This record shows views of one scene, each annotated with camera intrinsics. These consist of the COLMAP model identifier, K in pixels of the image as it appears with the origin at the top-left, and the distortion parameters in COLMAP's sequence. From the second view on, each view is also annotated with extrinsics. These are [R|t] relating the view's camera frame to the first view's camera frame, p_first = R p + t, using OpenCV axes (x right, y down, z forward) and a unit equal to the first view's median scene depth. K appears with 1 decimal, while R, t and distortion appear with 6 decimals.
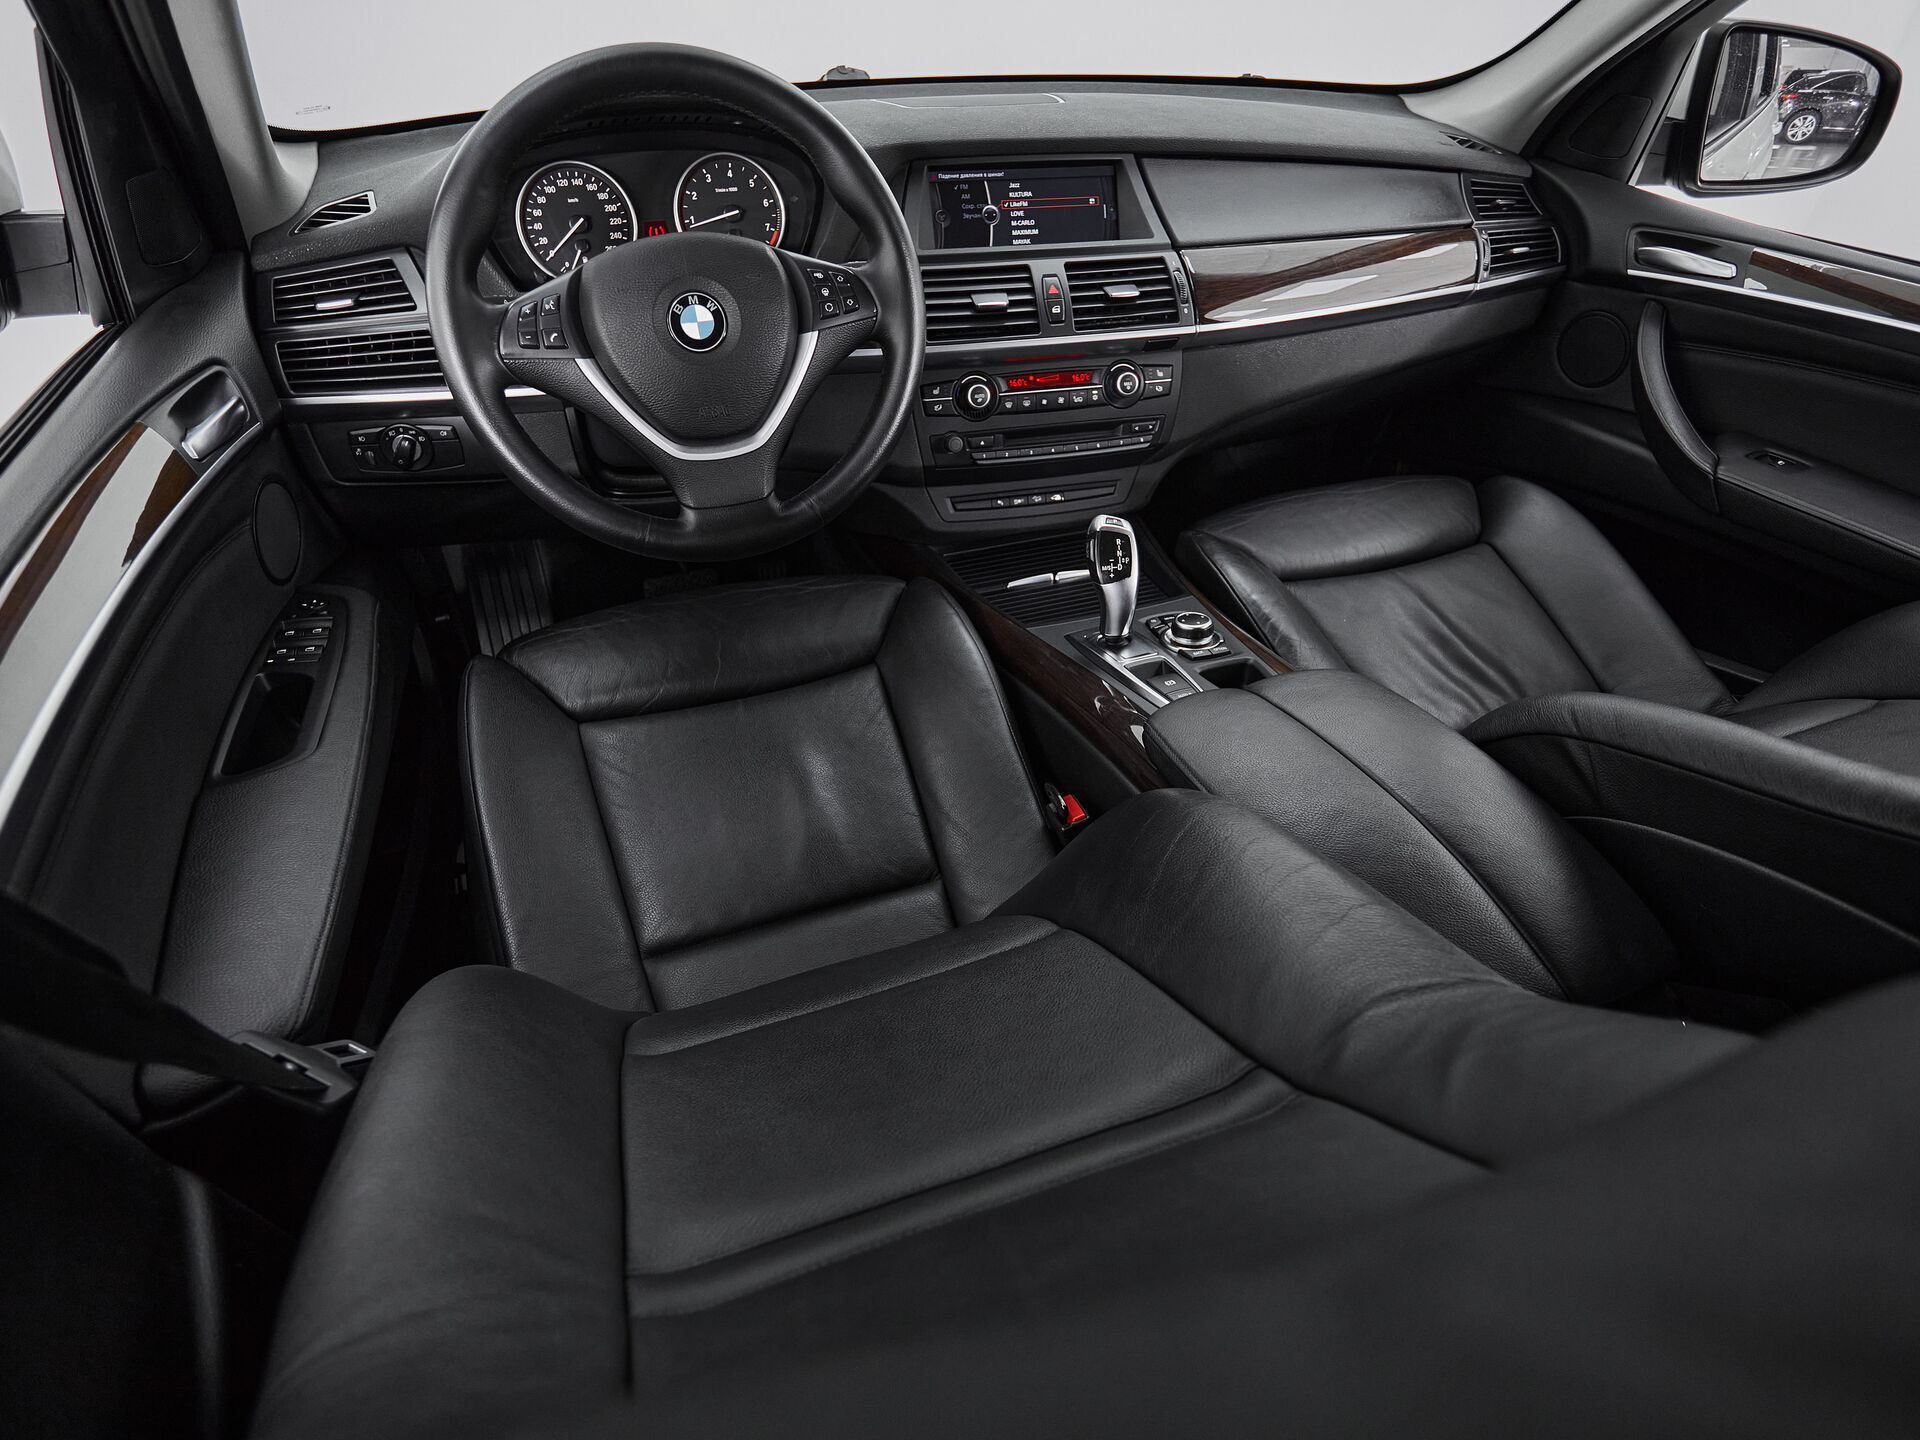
lens RADIAL K [[1051.2, 0, 940.3], [0, 1051.2, 717.3], [0, 0, 1]] dist [-0.001897, 0.001384]
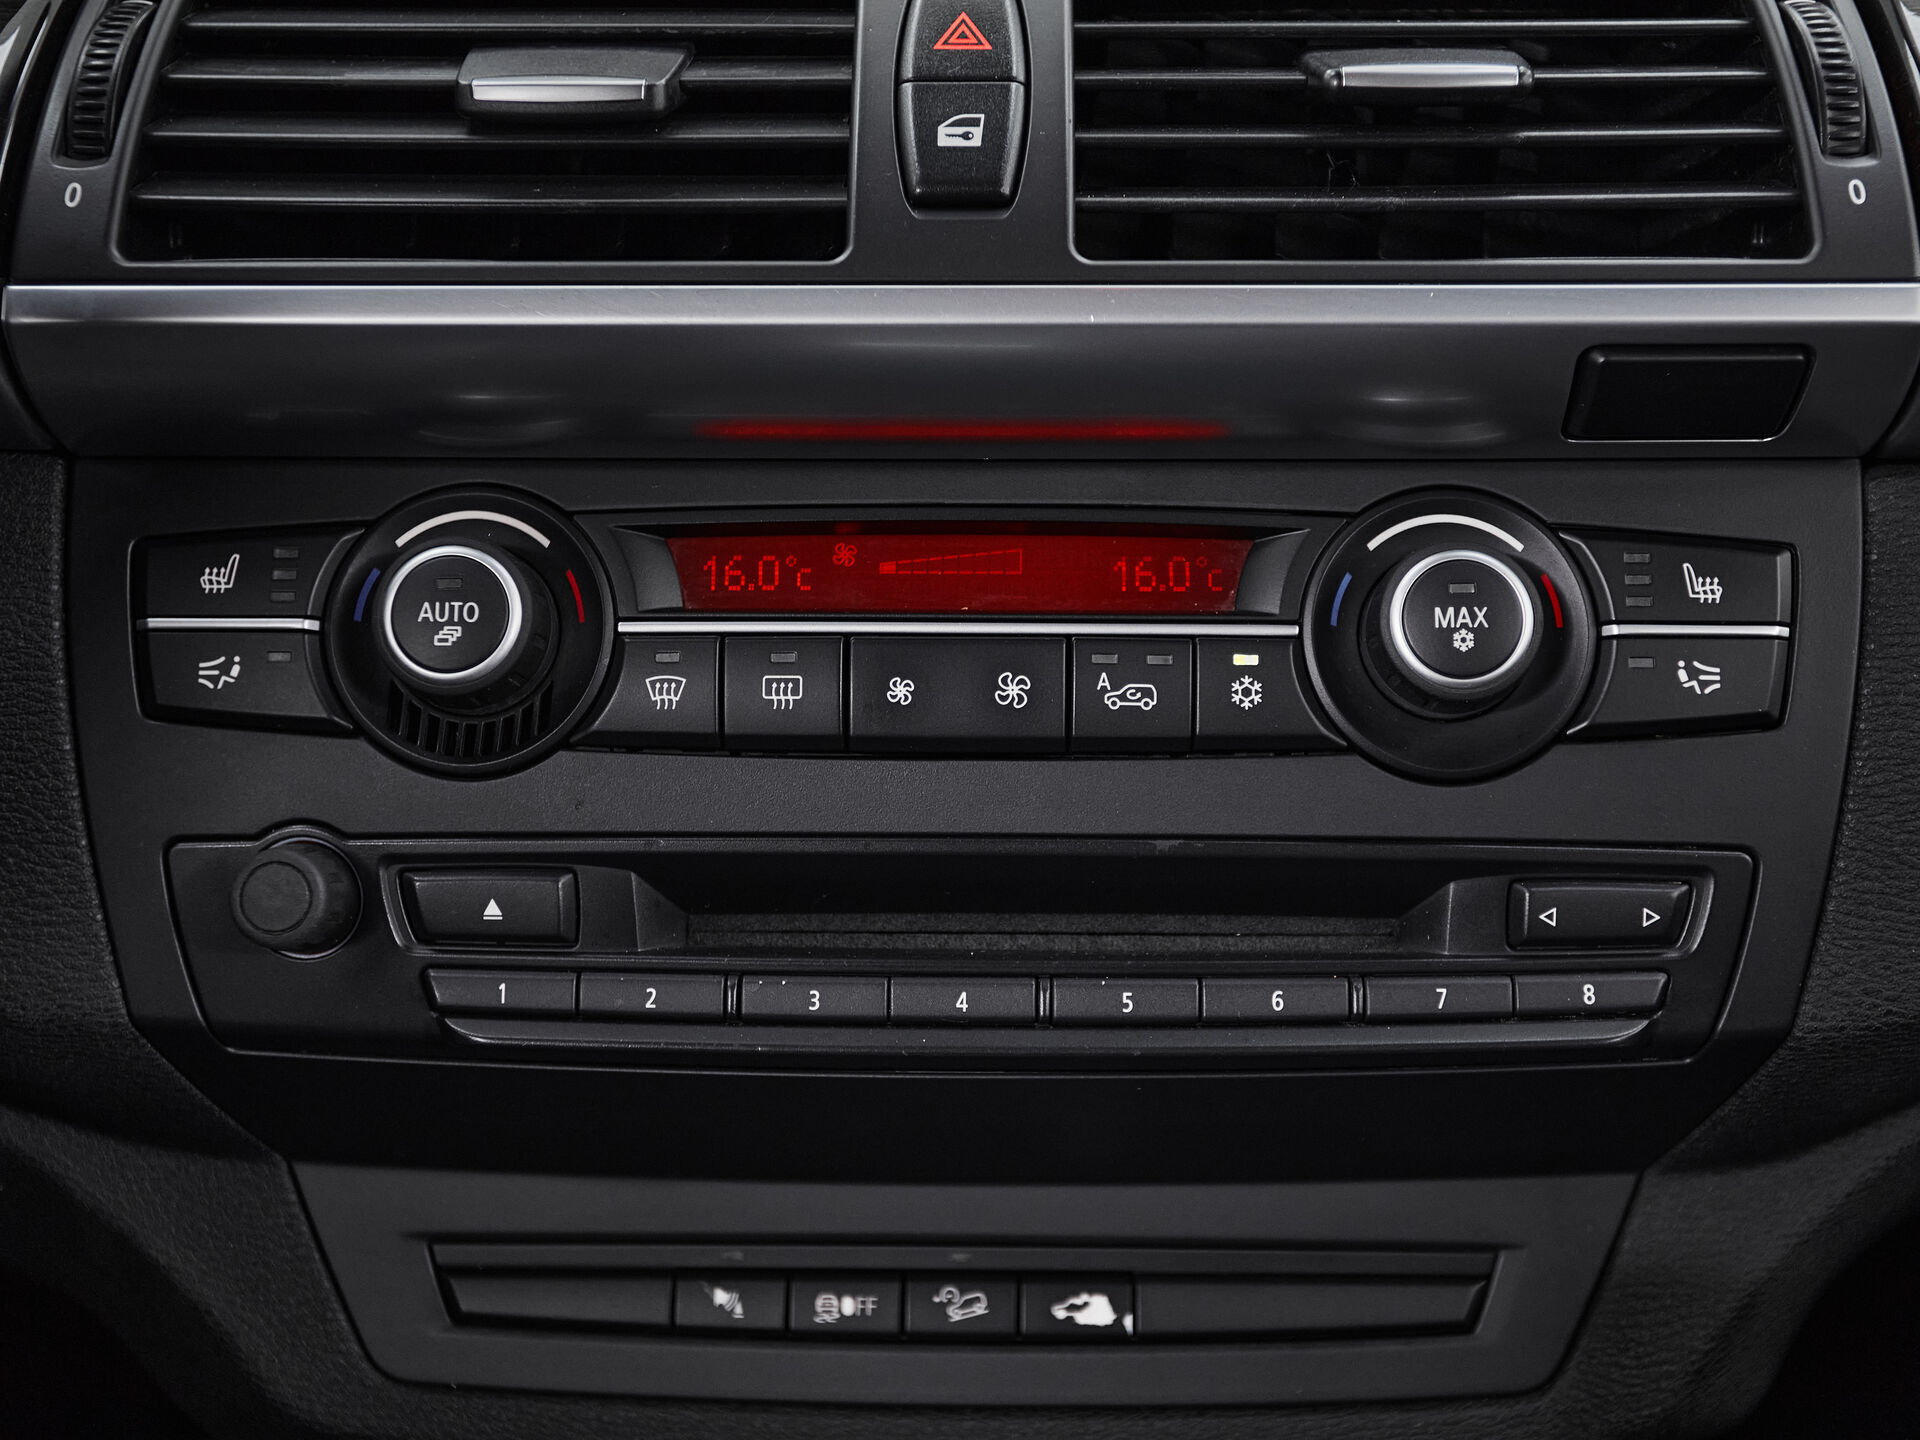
lens RADIAL K [[2406.2, 0, 979.8], [0, 2406.2, 719.6], [0, 0, 1]] dist [0.037830, 0.000000]
pose [[0.961271, 0.050131, -0.271007, 0.212765], [-0.156641, 0.908434, -0.387570, -0.161015], [0.226763, 0.415011, 0.881104, 0.698308]]
